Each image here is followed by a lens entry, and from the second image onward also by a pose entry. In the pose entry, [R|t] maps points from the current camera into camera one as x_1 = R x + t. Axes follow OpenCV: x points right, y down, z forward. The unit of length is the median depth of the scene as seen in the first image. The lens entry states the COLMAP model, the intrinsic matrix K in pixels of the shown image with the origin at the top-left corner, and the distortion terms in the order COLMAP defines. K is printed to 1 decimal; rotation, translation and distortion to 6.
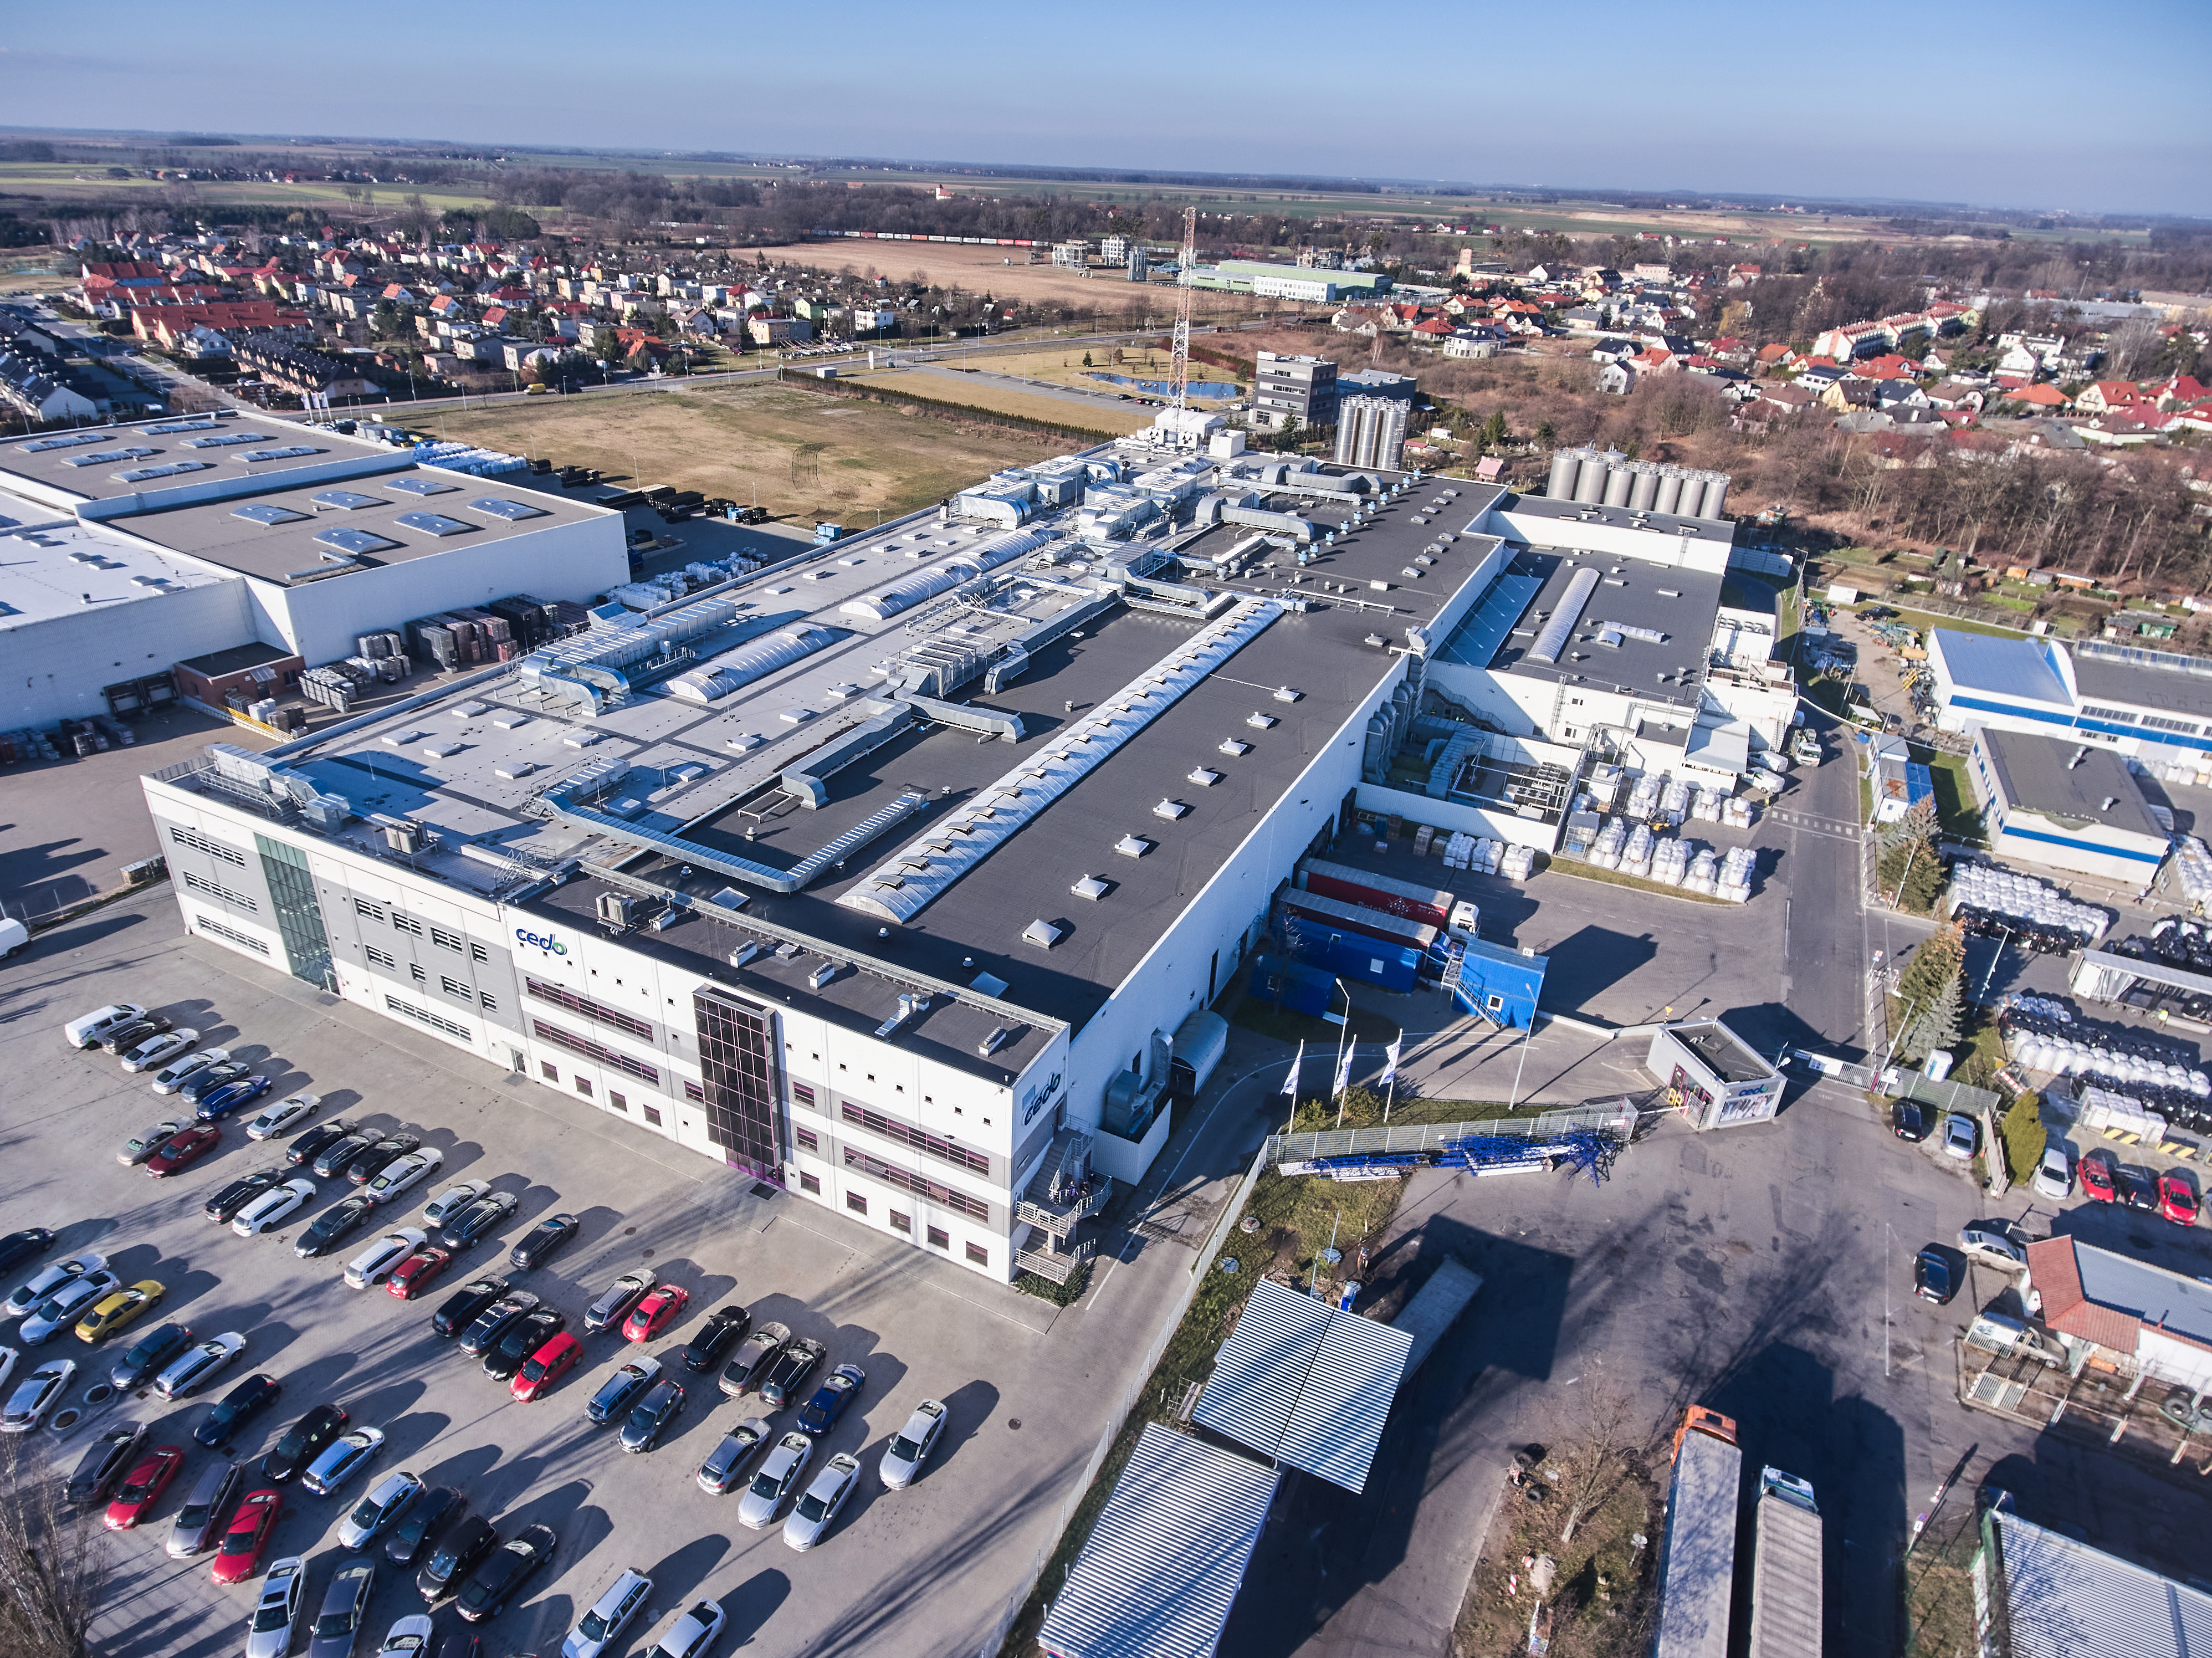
lens RADIAL K [[1288.4, 0, 1057.5], [0, 1288.4, 818.1], [0, 0, 1]] dist [-0.006404, 0.002138]
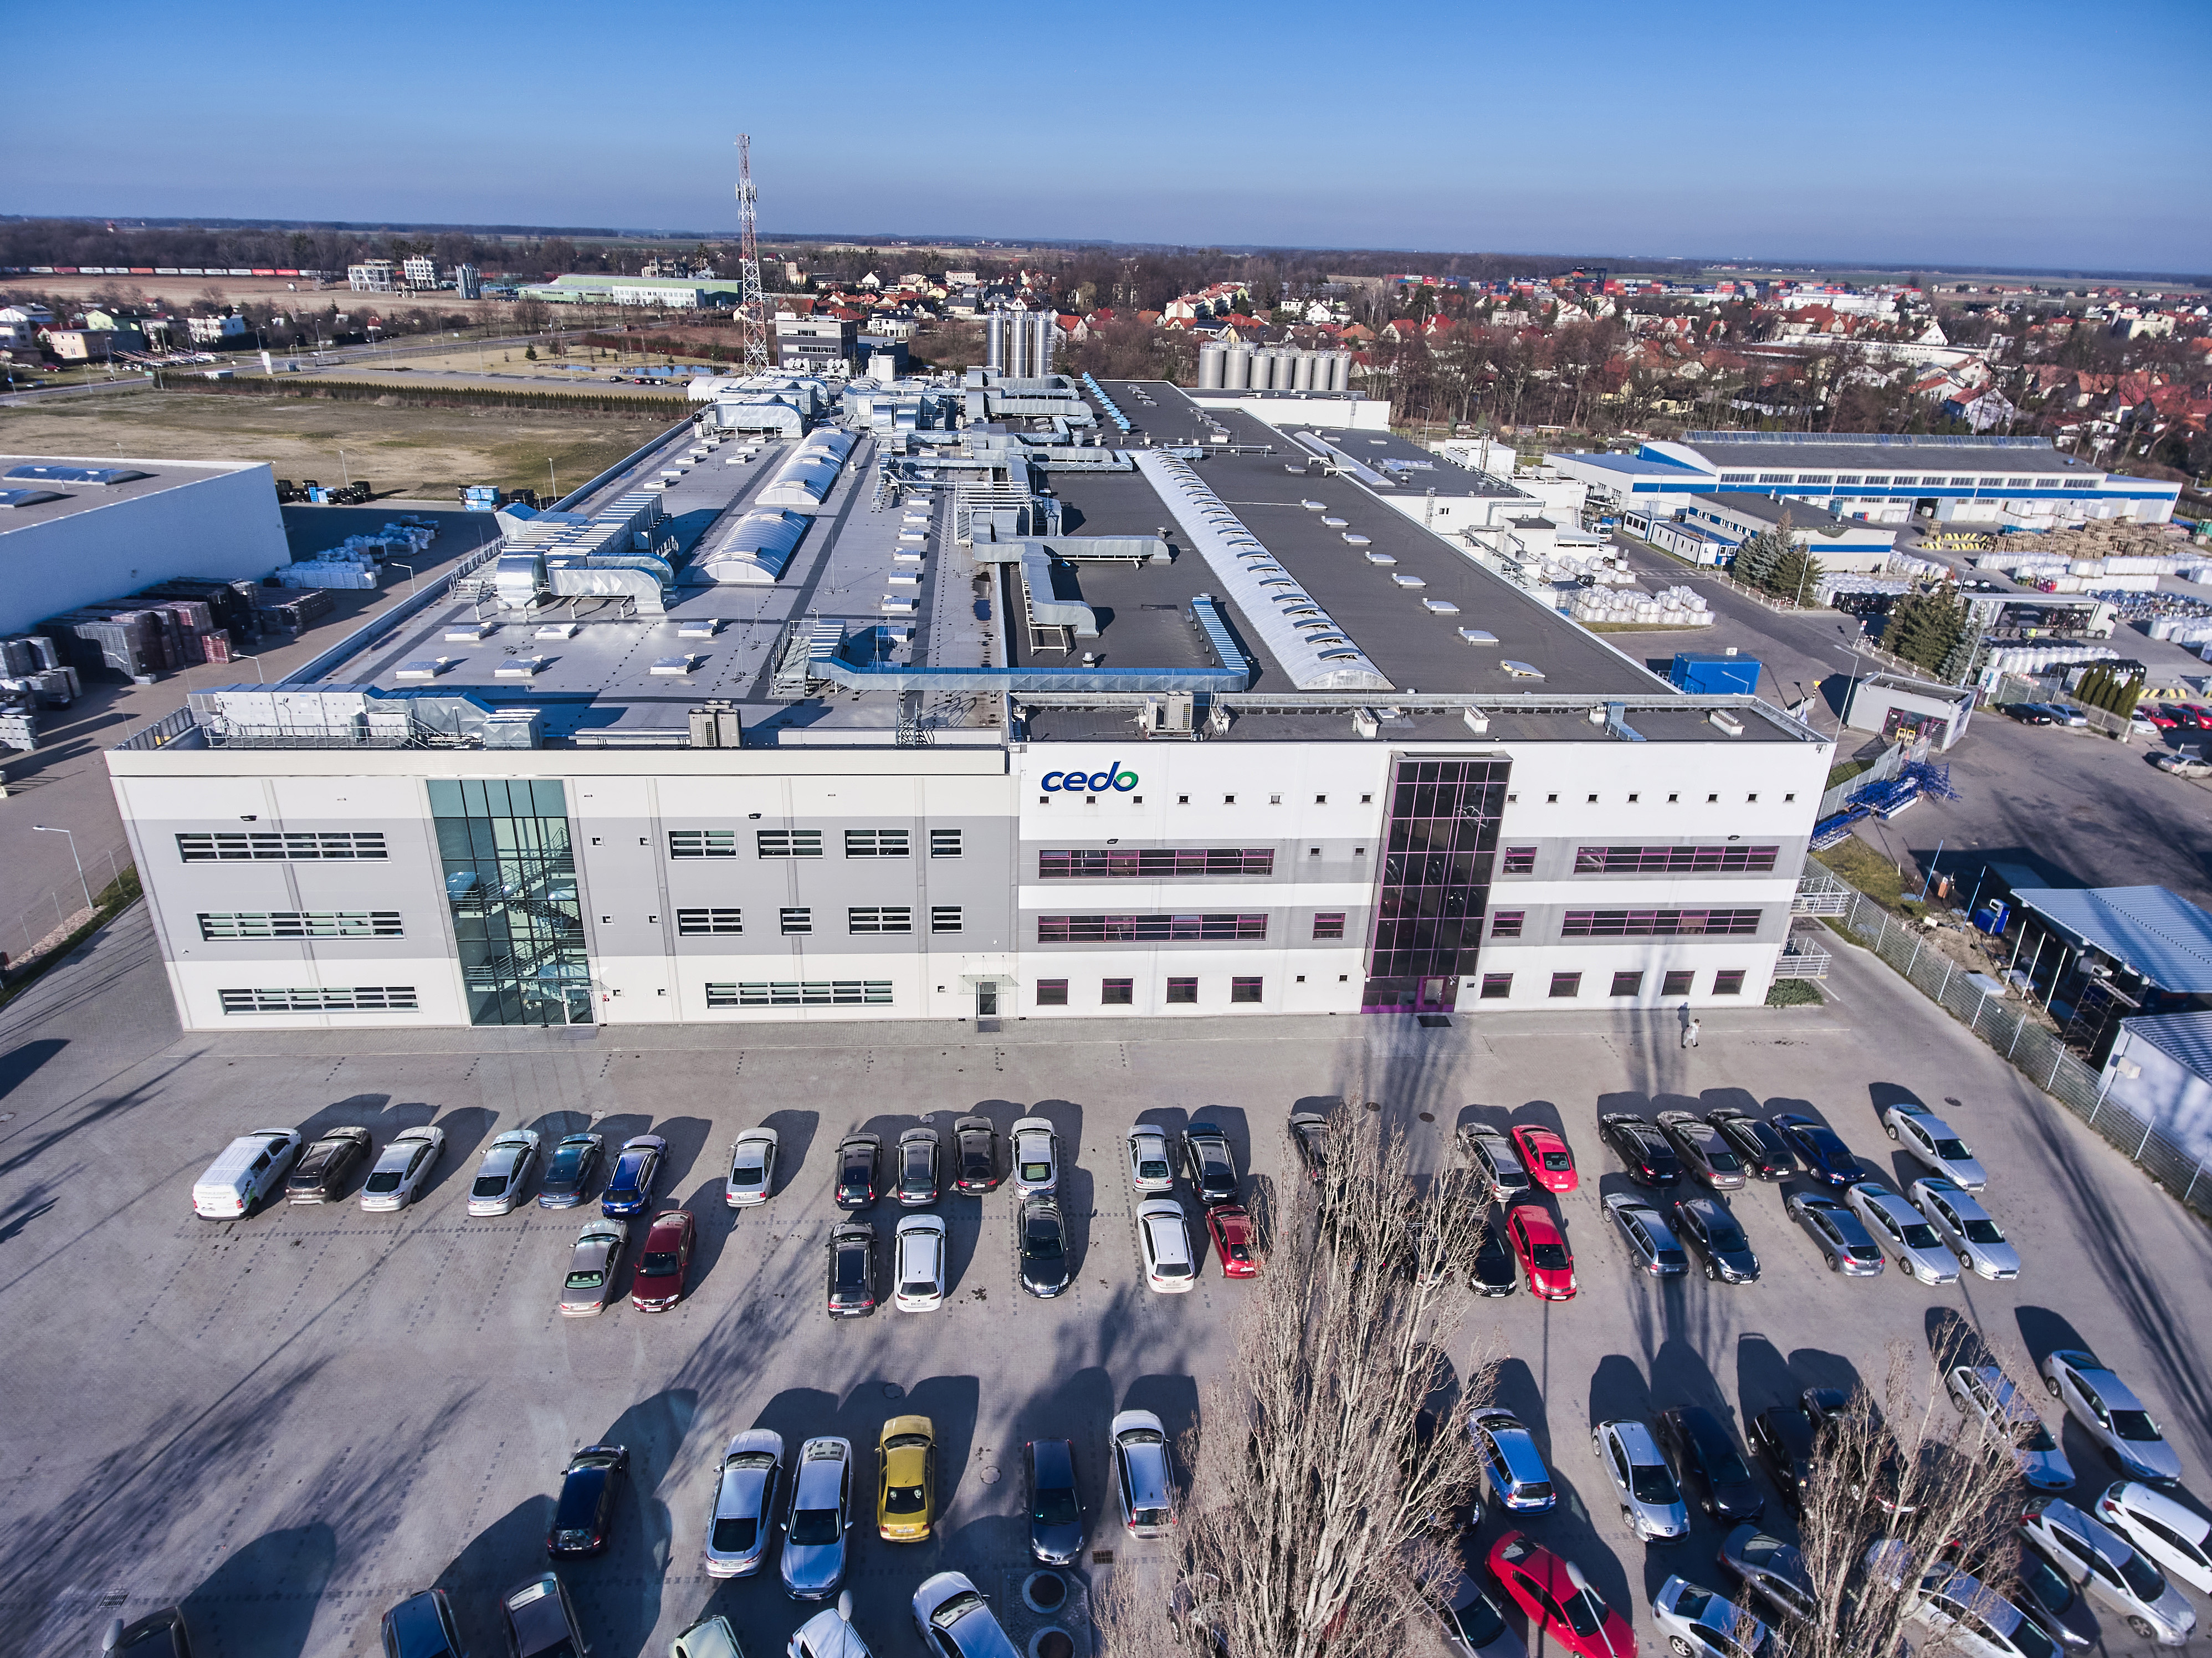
lens RADIAL K [[1288.4, 0, 1057.5], [0, 1288.4, 818.1], [0, 0, 1]] dist [-0.006404, 0.002138]
pose [[0.859056, -0.222302, 0.461091, -0.667723], [0.236853, 0.971172, 0.026945, 0.082642], [-0.453789, 0.086064, 0.886943, 0.347713]]
